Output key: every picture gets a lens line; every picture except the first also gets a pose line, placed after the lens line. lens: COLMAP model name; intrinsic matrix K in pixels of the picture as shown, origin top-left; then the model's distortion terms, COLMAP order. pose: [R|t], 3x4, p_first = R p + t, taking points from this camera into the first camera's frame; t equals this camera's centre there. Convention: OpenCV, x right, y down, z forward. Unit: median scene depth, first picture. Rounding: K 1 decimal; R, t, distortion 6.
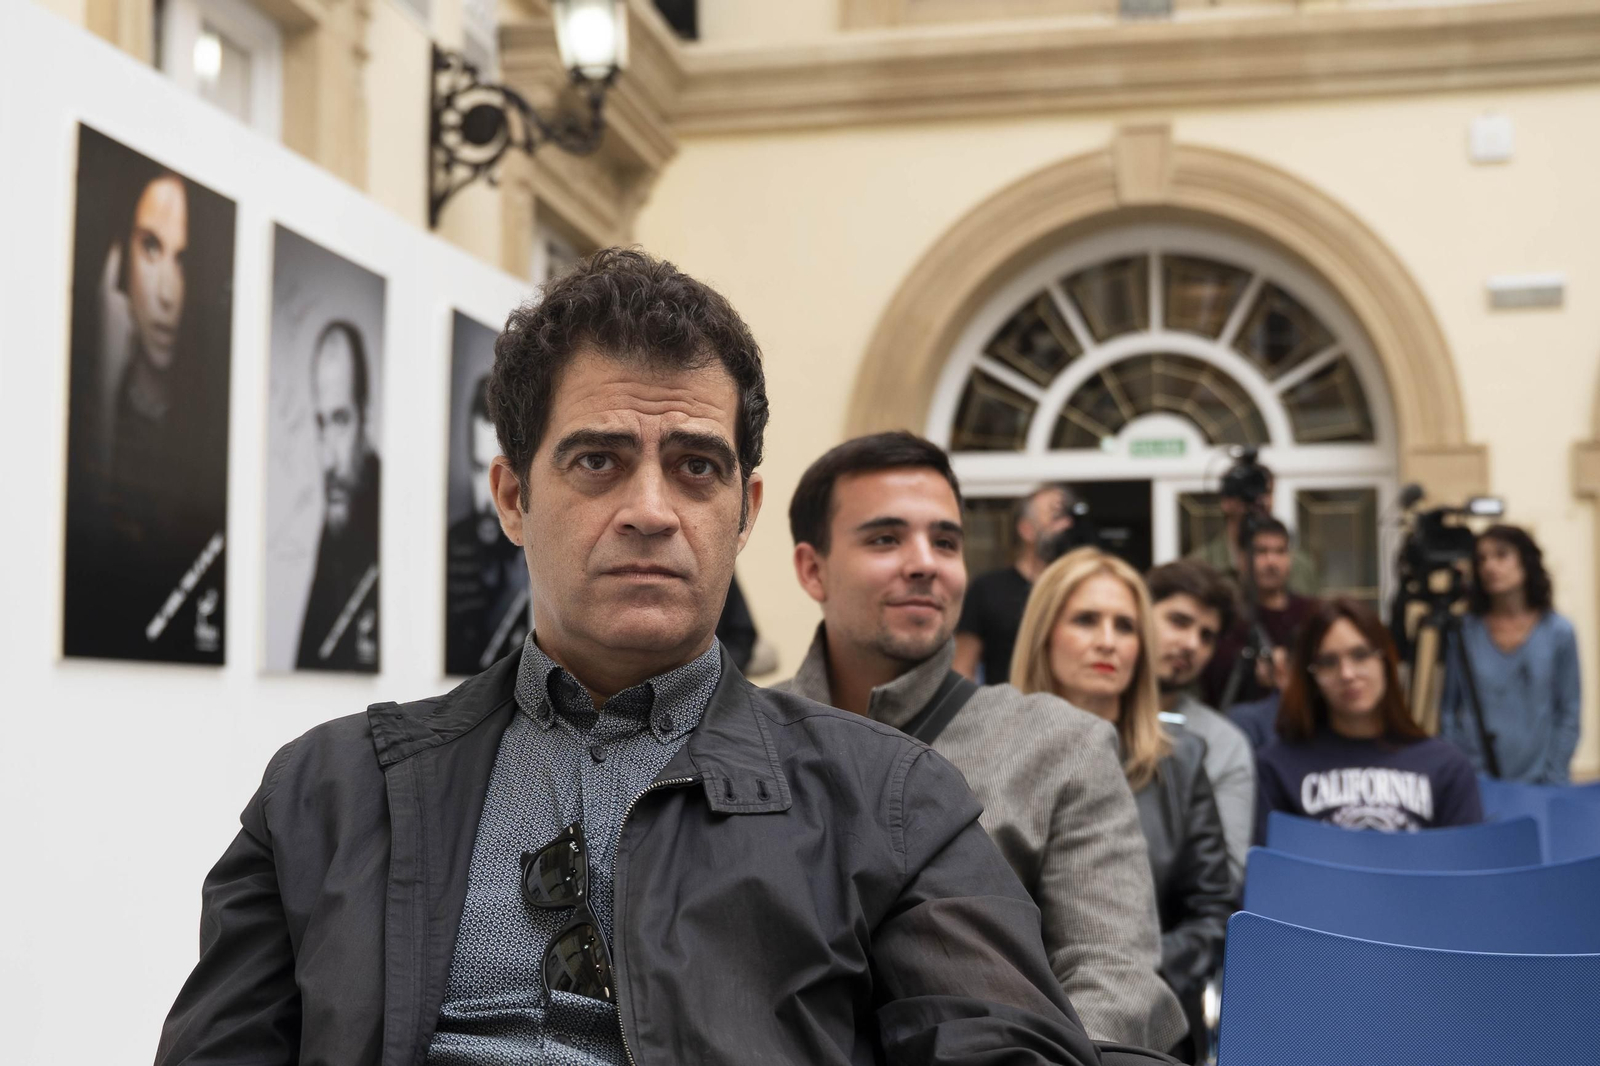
lens RADIAL K [[2346.3, 0, 796.8], [0, 2346.3, 532.4], [0, 0, 1]] dist [-0.037772, 0.000000]
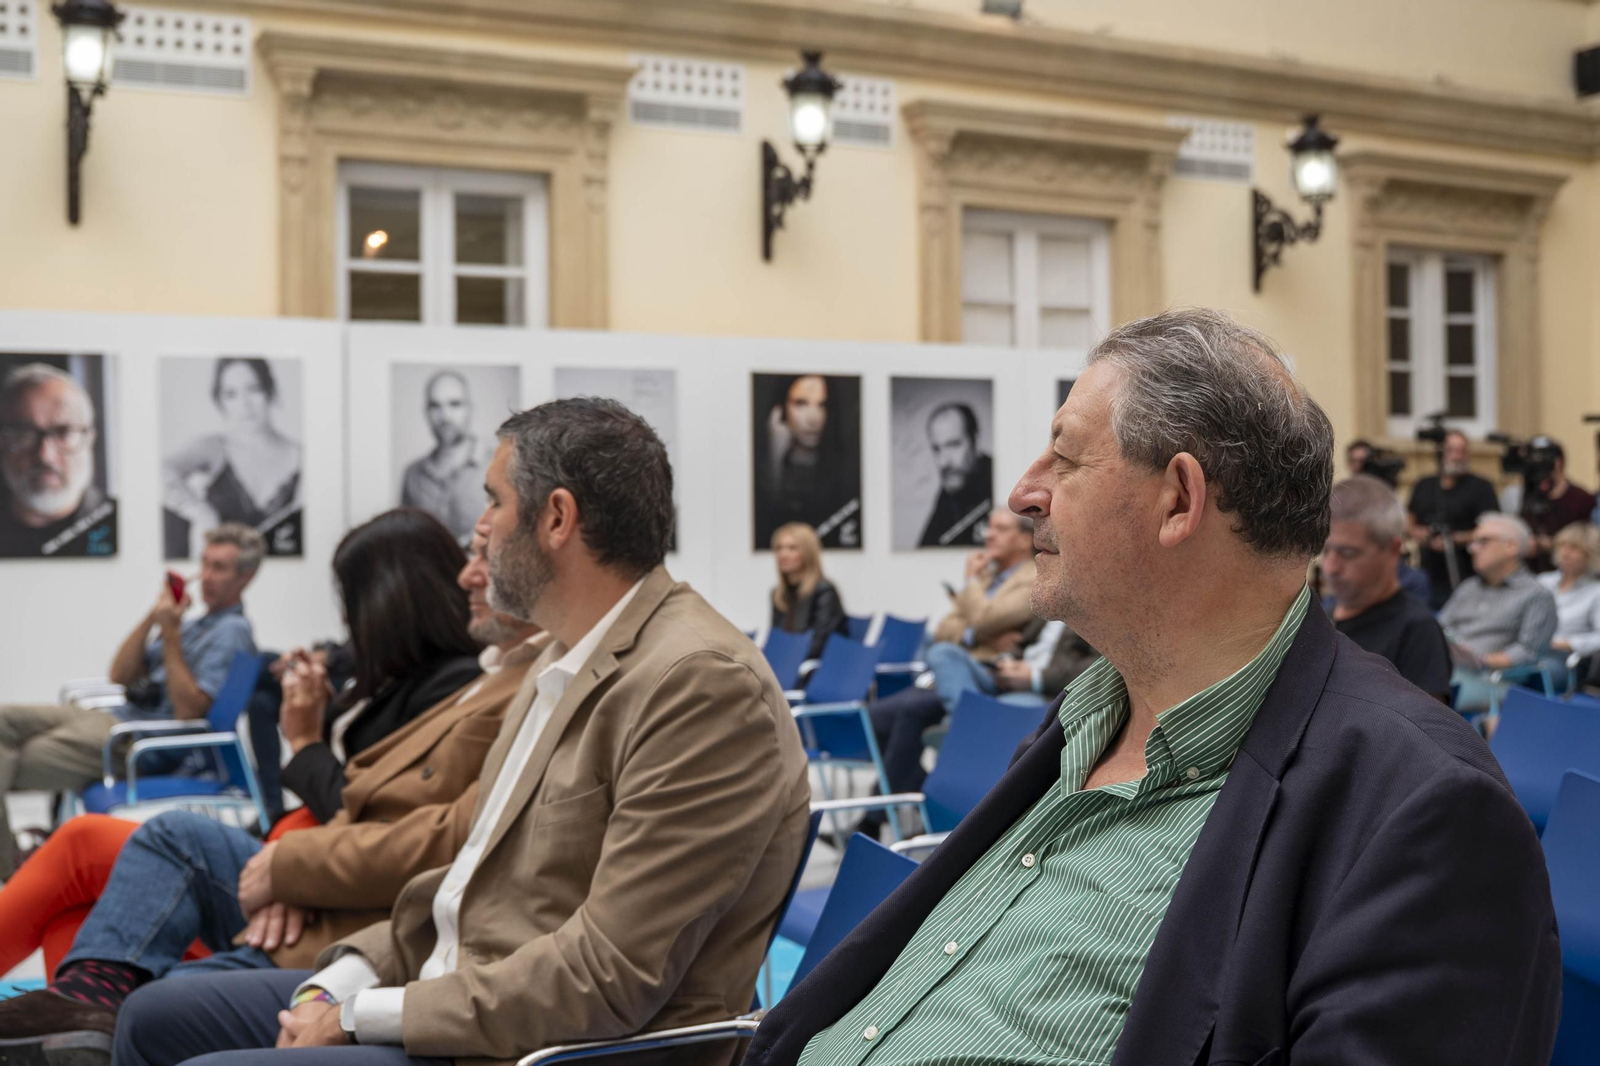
lens RADIAL K [[1897.8, 0, 801.2], [0, 1897.8, 533.6], [0, 0, 1]] dist [-0.002579, 0.000000]
pose [[0.618261, -0.010120, -0.785908, 0.600650], [0.078935, 0.995661, 0.049276, -0.031386], [0.781999, -0.092501, 0.616377, -0.167774]]
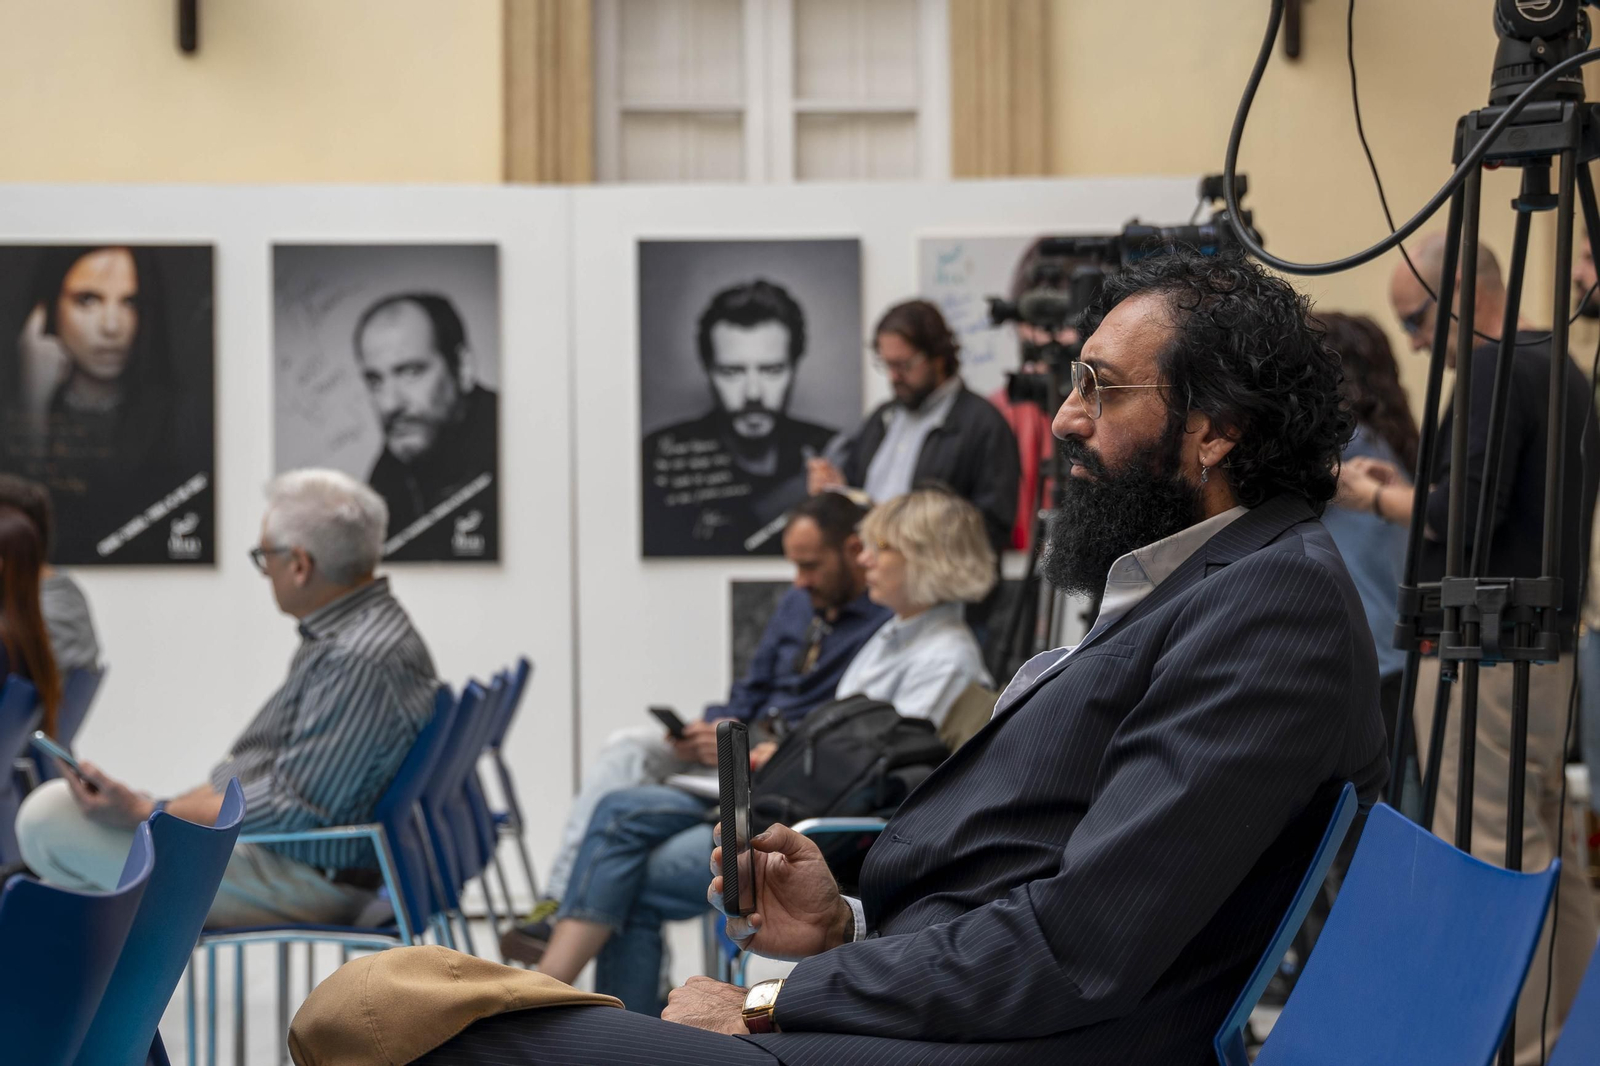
lens RADIAL K [[3058.8, 0, 799.8], [0, 3058.8, 532.0], [0, 0, 1]] dist [-0.174929, 0.000000]
pose [[0.421594, -0.007769, -0.906751, 0.688620], [0.088365, 0.995556, 0.032556, 0.002723], [0.902469, -0.093851, 0.420407, 0.224126]]
